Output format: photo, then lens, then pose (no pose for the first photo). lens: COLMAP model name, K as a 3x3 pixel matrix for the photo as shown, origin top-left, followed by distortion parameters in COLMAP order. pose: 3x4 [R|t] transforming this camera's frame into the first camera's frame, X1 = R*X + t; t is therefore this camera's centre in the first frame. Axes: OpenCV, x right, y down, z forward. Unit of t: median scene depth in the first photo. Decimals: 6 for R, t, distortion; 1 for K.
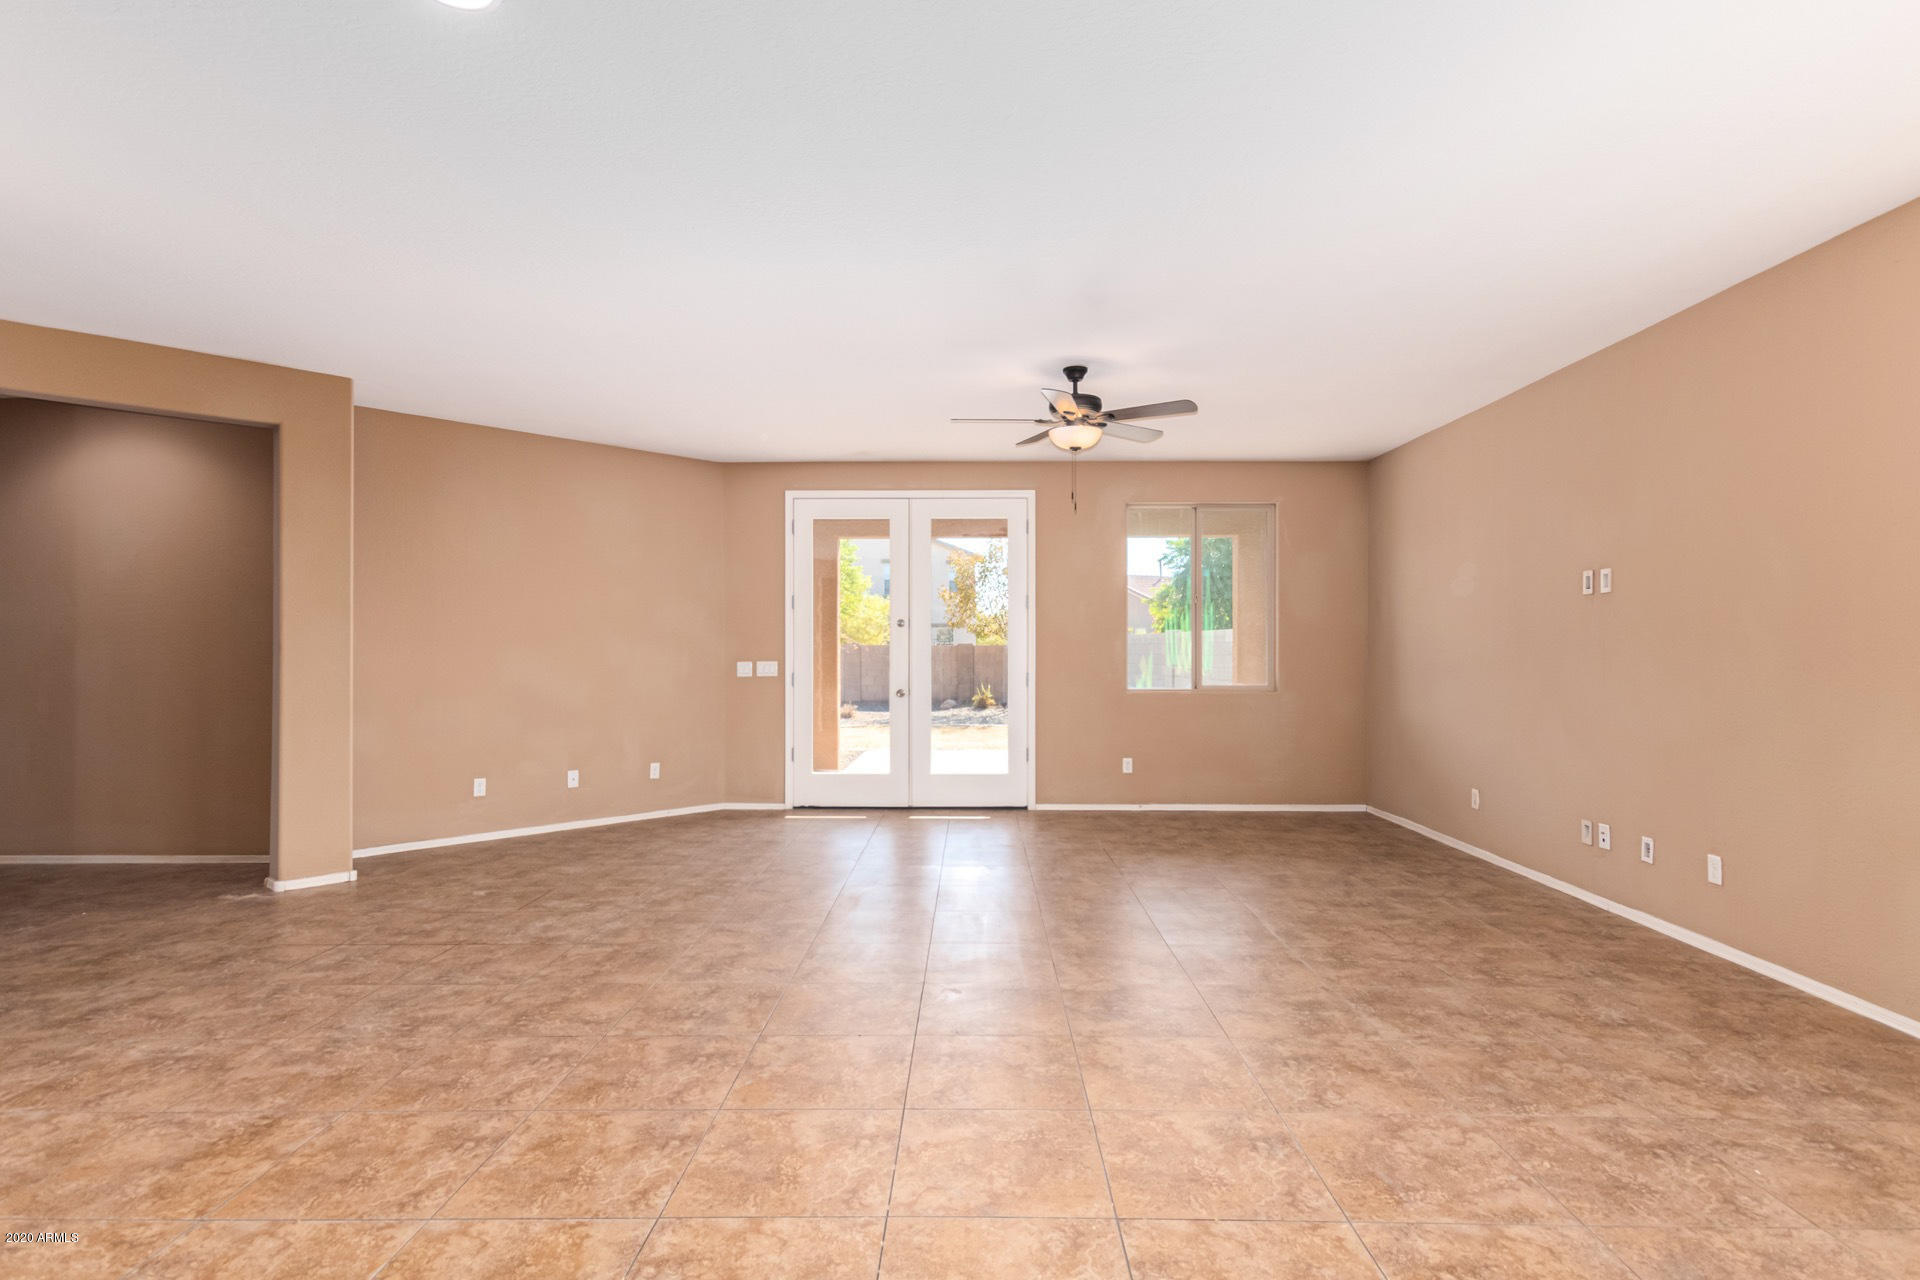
lens RADIAL K [[1017.6, 0, 971.2], [0, 1017.6, 657.9], [0, 0, 1]] dist [0.025909, -0.001550]
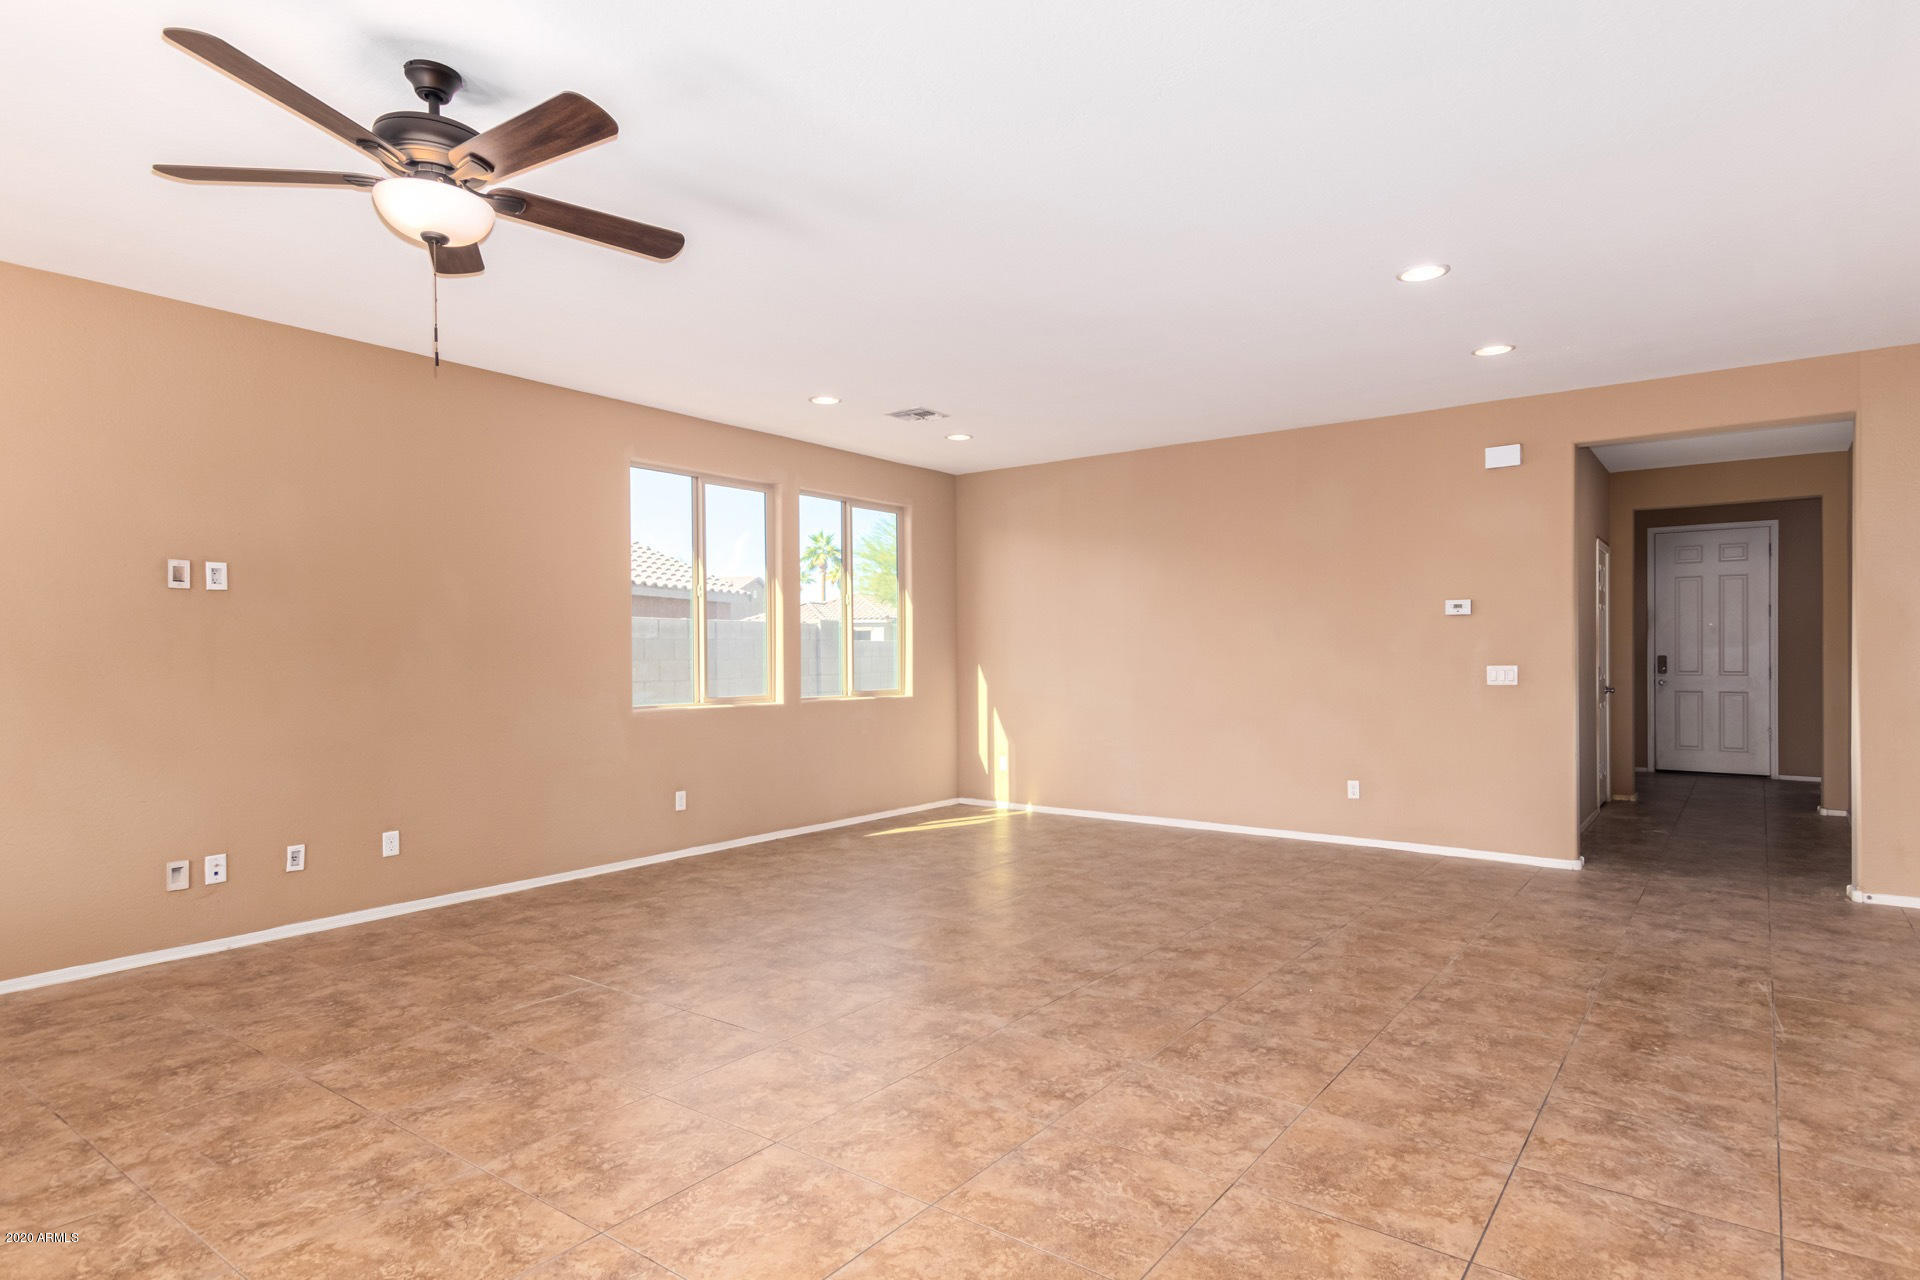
lens RADIAL K [[1017.6, 0, 971.2], [0, 1017.6, 657.9], [0, 0, 1]] dist [0.025909, -0.001550]
pose [[-0.809749, 0.001397, 0.586775, -0.608560], [0.009286, 0.999902, 0.010433, -0.013075], [-0.586703, 0.013897, -0.809683, 1.930576]]
